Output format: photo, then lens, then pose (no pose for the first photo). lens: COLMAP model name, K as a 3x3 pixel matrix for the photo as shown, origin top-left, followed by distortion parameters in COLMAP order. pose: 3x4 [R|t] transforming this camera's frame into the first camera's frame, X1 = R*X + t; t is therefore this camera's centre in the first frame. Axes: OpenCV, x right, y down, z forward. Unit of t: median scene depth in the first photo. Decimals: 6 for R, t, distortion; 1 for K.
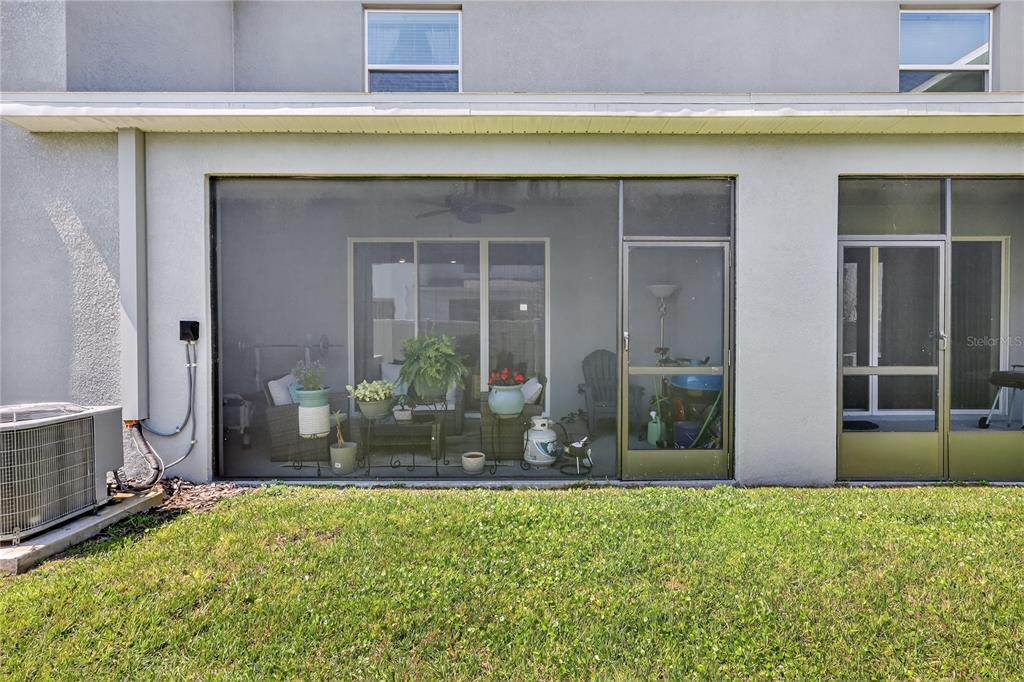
lens RADIAL K [[483.8, 0, 509.4], [0, 483.8, 337.5], [0, 0, 1]] dist [0.001249, -0.000273]
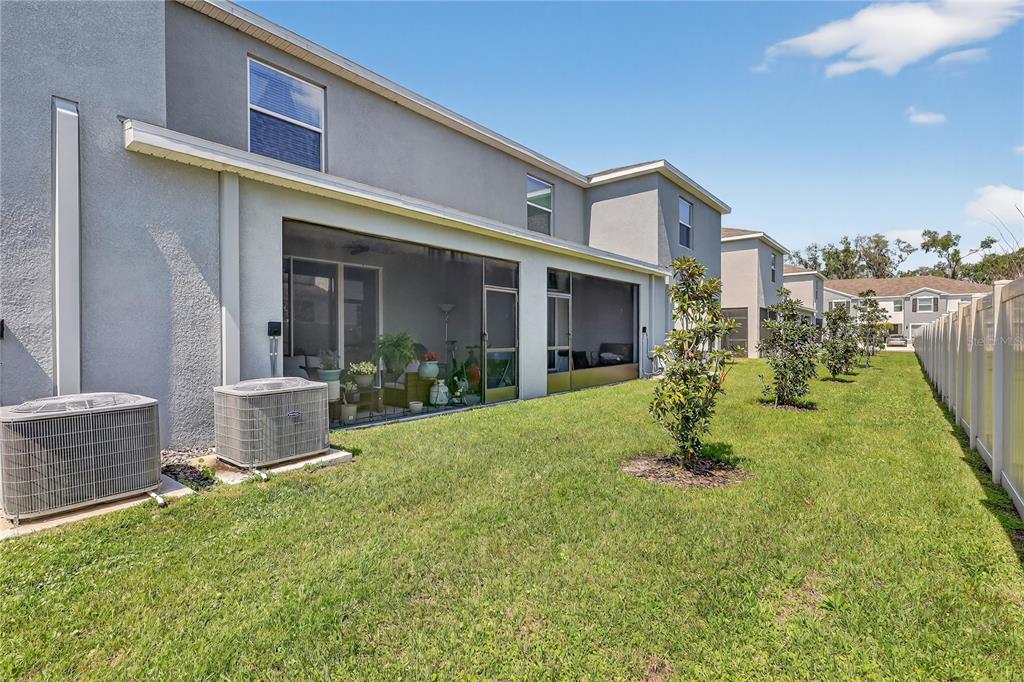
lens RADIAL K [[483.8, 0, 509.4], [0, 483.8, 337.5], [0, 0, 1]] dist [0.001249, -0.000273]
pose [[0.638985, -0.002800, 0.769214, -1.280800], [0.001078, 0.999996, 0.002744, 0.007492], [-0.769219, -0.000924, 0.638985, -0.391392]]
